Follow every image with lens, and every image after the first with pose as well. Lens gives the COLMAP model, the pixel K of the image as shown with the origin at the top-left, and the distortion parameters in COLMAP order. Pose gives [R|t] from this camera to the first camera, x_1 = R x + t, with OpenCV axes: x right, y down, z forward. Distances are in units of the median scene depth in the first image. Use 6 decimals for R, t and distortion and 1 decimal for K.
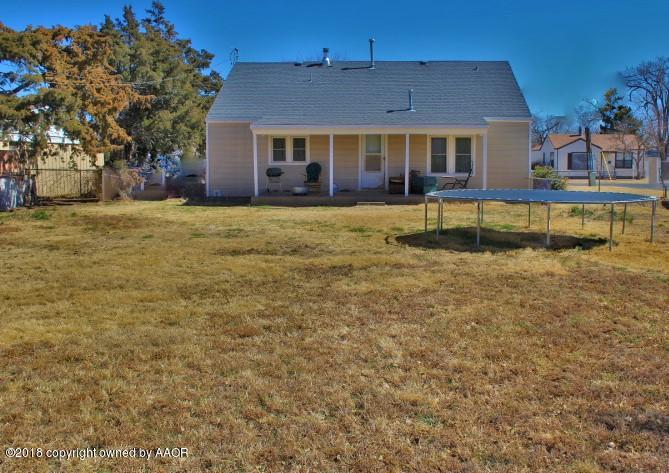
lens RADIAL K [[809.4, 0, 335.4], [0, 809.4, 238.8], [0, 0, 1]] dist [-0.097379, 0.000000]
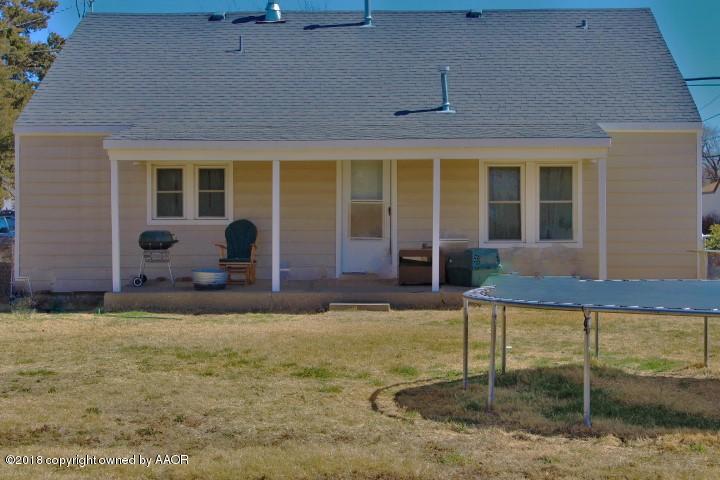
lens RADIAL K [[1410.6, 0, 358.9], [0, 1410.6, 238.7], [0, 0, 1]] dist [0.067440, 0.000000]
pose [[0.999951, -0.001968, 0.009696, 0.035206], [0.002730, 0.996857, -0.079176, -0.017880], [-0.009510, 0.079198, 0.996814, 0.179084]]
